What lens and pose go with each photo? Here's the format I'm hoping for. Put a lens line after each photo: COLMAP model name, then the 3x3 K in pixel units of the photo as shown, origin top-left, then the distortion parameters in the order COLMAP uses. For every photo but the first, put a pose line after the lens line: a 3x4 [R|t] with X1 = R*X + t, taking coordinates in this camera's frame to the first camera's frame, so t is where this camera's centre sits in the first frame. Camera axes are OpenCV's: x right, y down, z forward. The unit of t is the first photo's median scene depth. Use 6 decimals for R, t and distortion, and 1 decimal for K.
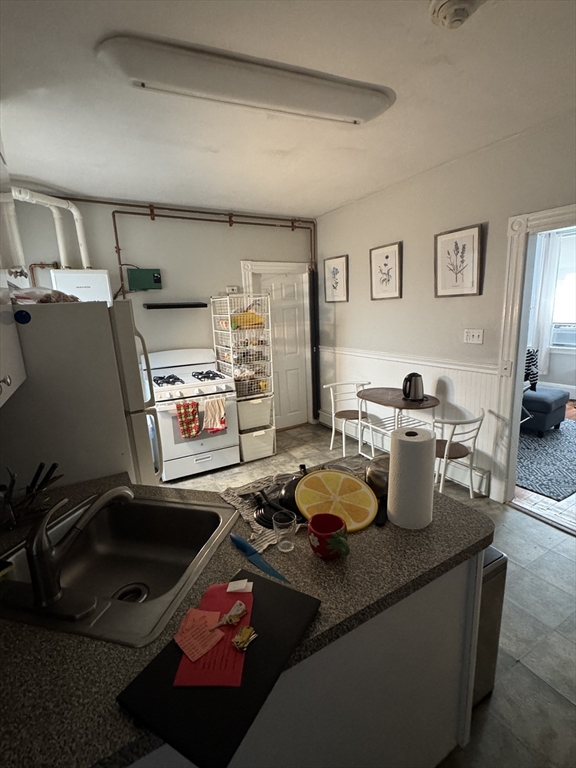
lens RADIAL K [[360.5, 0, 287.1], [0, 360.5, 383.5], [0, 0, 1]] dist [-0.003270, -0.000022]
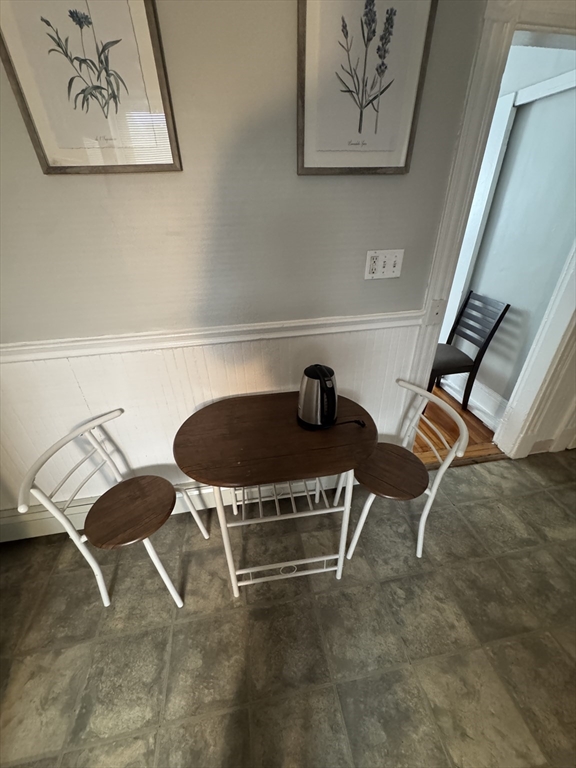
lens RADIAL K [[307.7, 0, 288.2], [0, 307.7, 385.2], [0, 0, 1]] dist [0.001008, -0.000578]
pose [[0.327780, -0.444778, 0.833506, 0.012929], [0.201074, 0.894877, 0.398453, -0.136318], [-0.923109, 0.036992, 0.382756, 0.726798]]
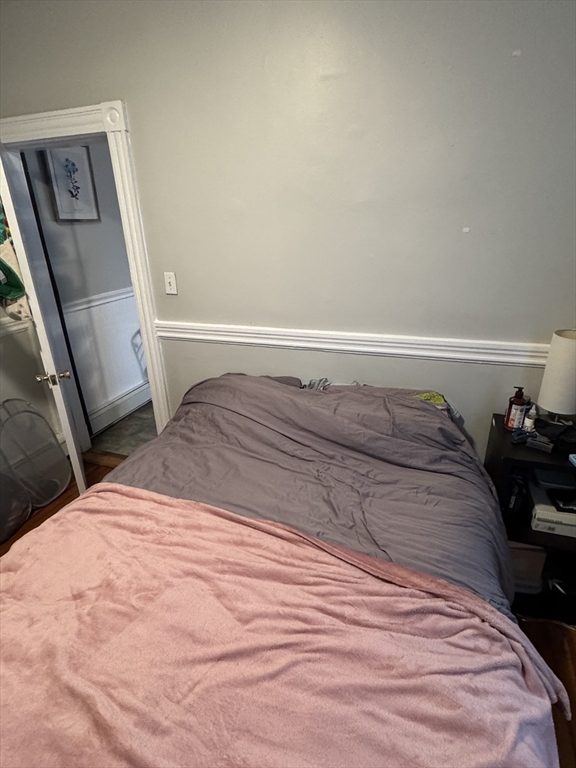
lens RADIAL K [[400.0, 0, 288.8], [0, 400.0, 381.2], [0, 0, 1]] dist [-0.002588, 0.000152]
pose [[-0.653414, -0.237198, 0.718880, -0.725067], [0.204630, 0.858943, 0.469408, -0.269928], [-0.728819, 0.453821, -0.512707, 1.371357]]
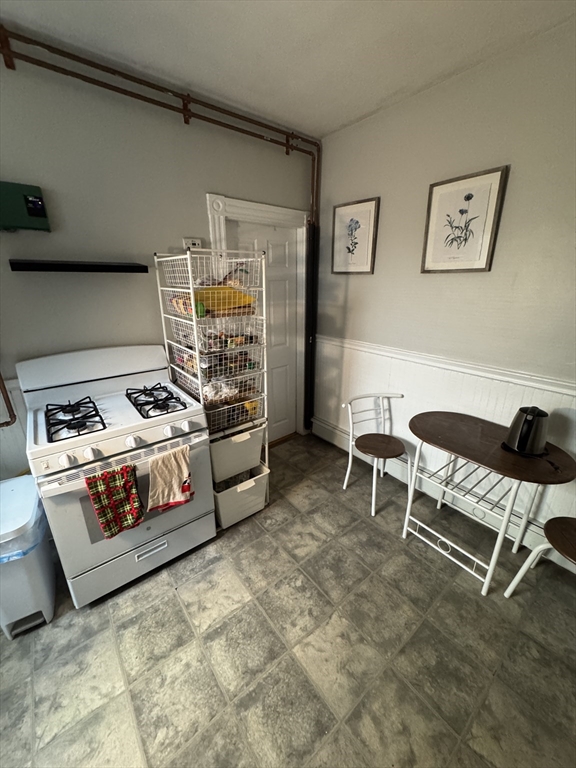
lens RADIAL K [[307.7, 0, 287.5], [0, 307.7, 383.6], [0, 0, 1]] dist [0.001008, -0.000578]
pose [[0.985891, -0.014714, 0.166740, -0.092508], [-0.005545, 0.992711, 0.120389, -0.100729], [-0.167296, -0.119615, 0.978624, 0.483742]]
